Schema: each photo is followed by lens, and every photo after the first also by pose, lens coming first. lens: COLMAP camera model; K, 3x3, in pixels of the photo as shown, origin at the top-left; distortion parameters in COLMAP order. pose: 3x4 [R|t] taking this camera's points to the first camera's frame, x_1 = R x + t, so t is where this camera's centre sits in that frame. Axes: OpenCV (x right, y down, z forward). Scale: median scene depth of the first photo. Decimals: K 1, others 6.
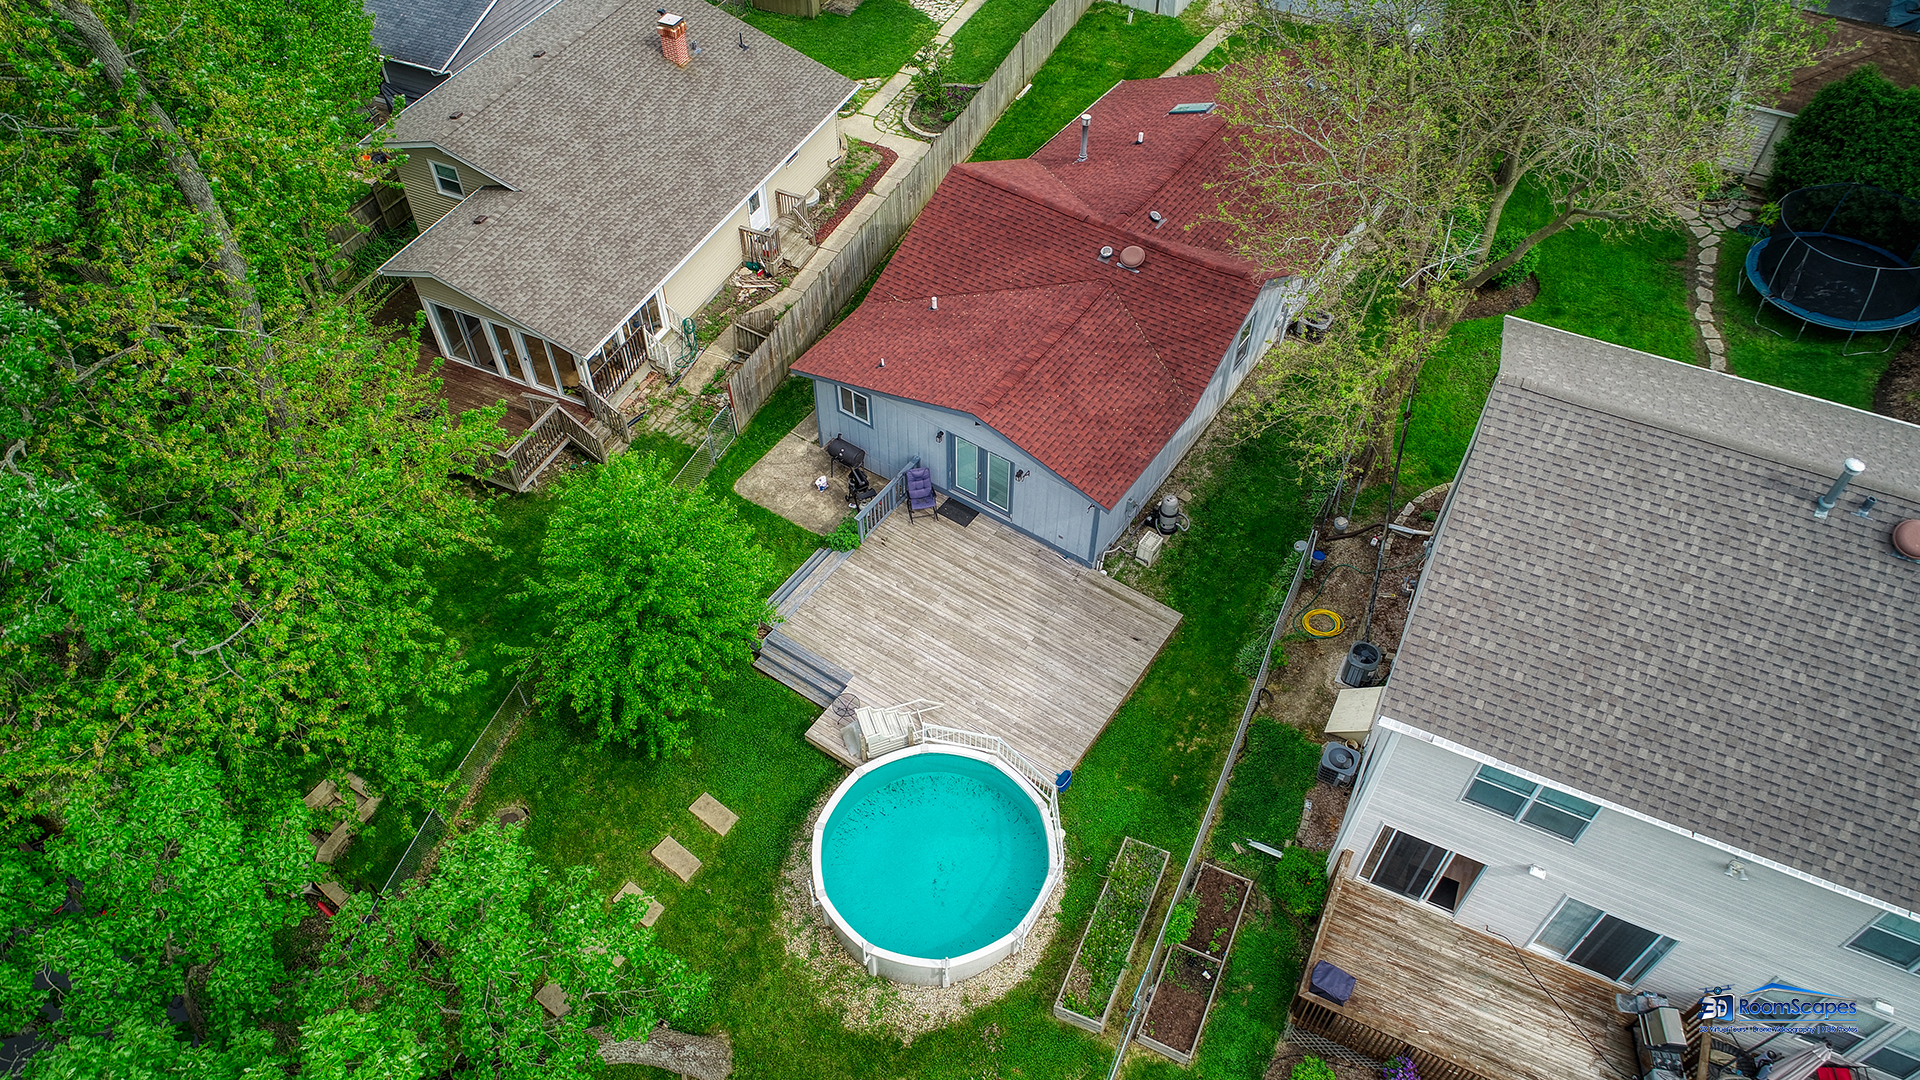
lens RADIAL K [[1248.8, 0, 946.1], [0, 1248.8, 532.7], [0, 0, 1]] dist [0.016615, -0.000572]
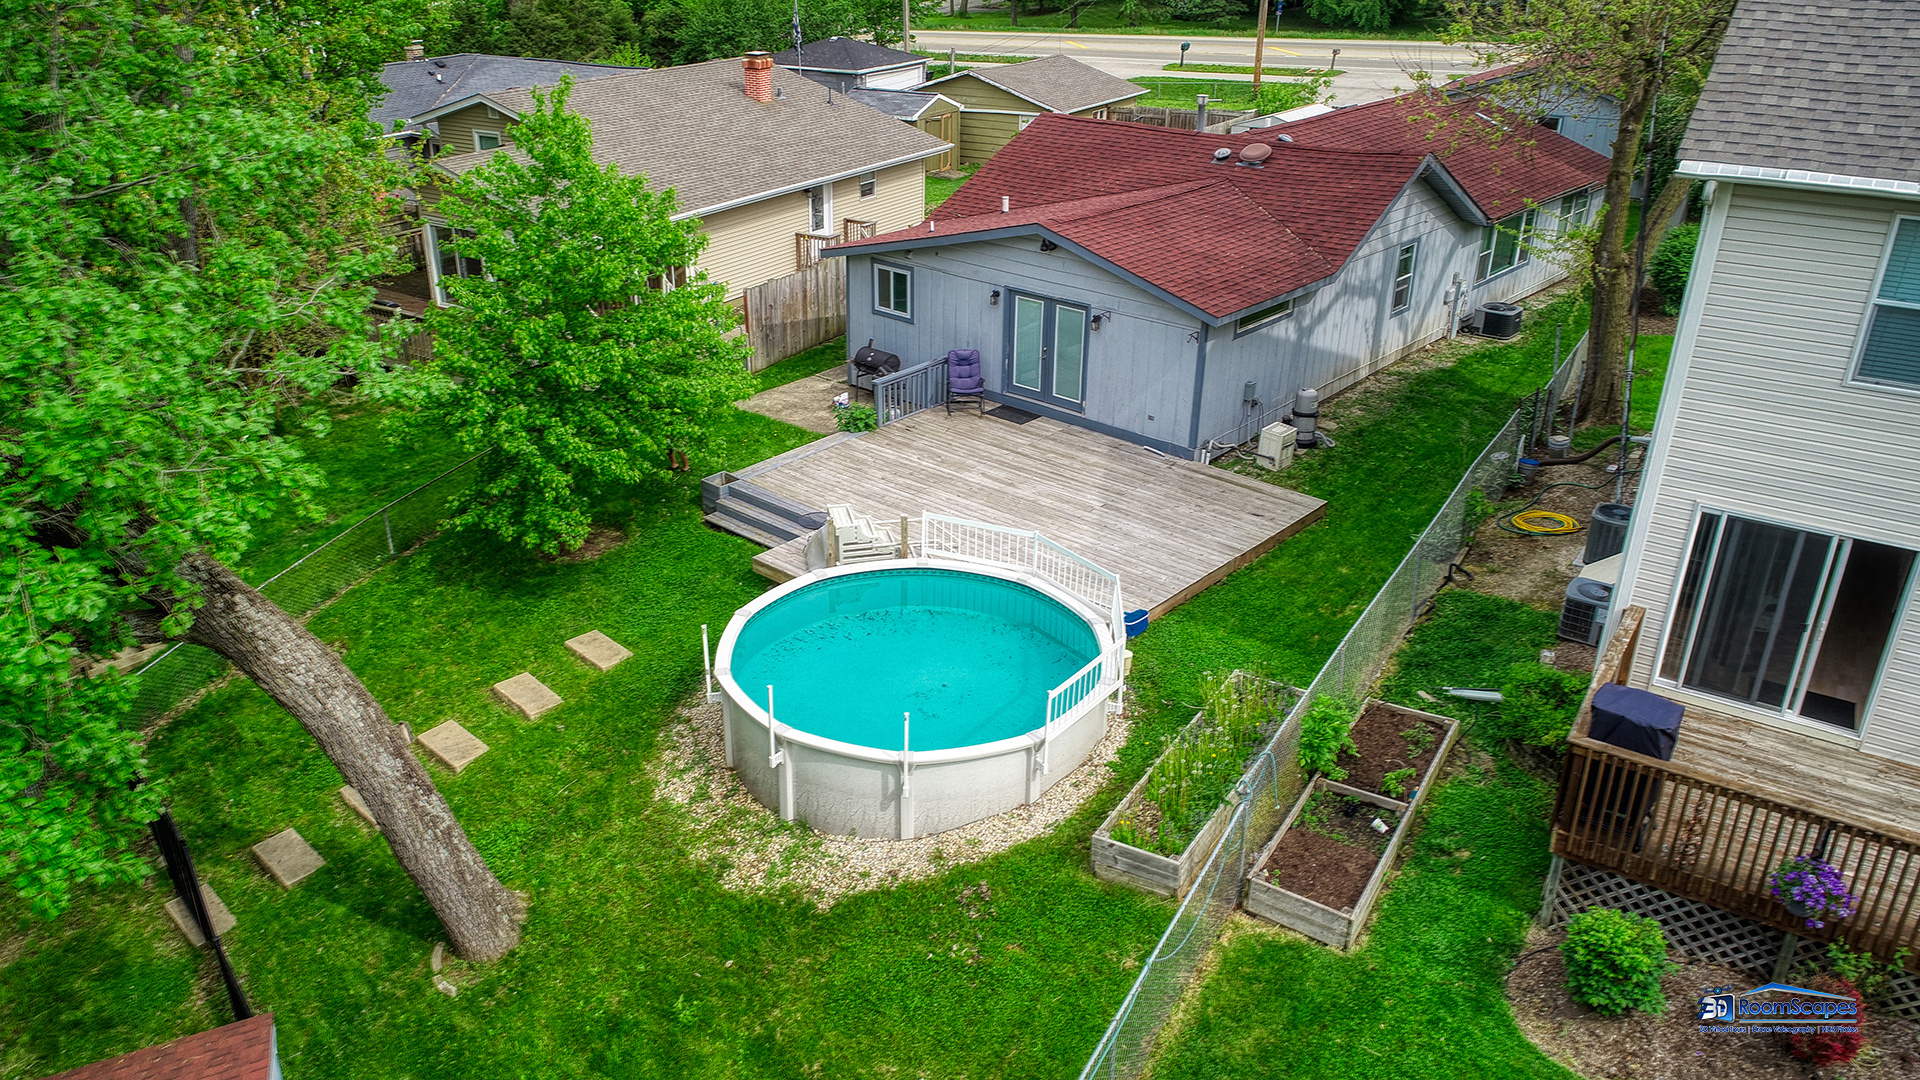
lens RADIAL K [[1317.0, 0, 900.9], [0, 1317.0, 530.5], [0, 0, 1]] dist [0.008545, 0.005150]
pose [[0.988859, 0.062167, -0.135255, 0.062890], [-0.111006, 0.913342, -0.391772, 0.422952], [0.099178, 0.402421, 0.910067, 0.355323]]
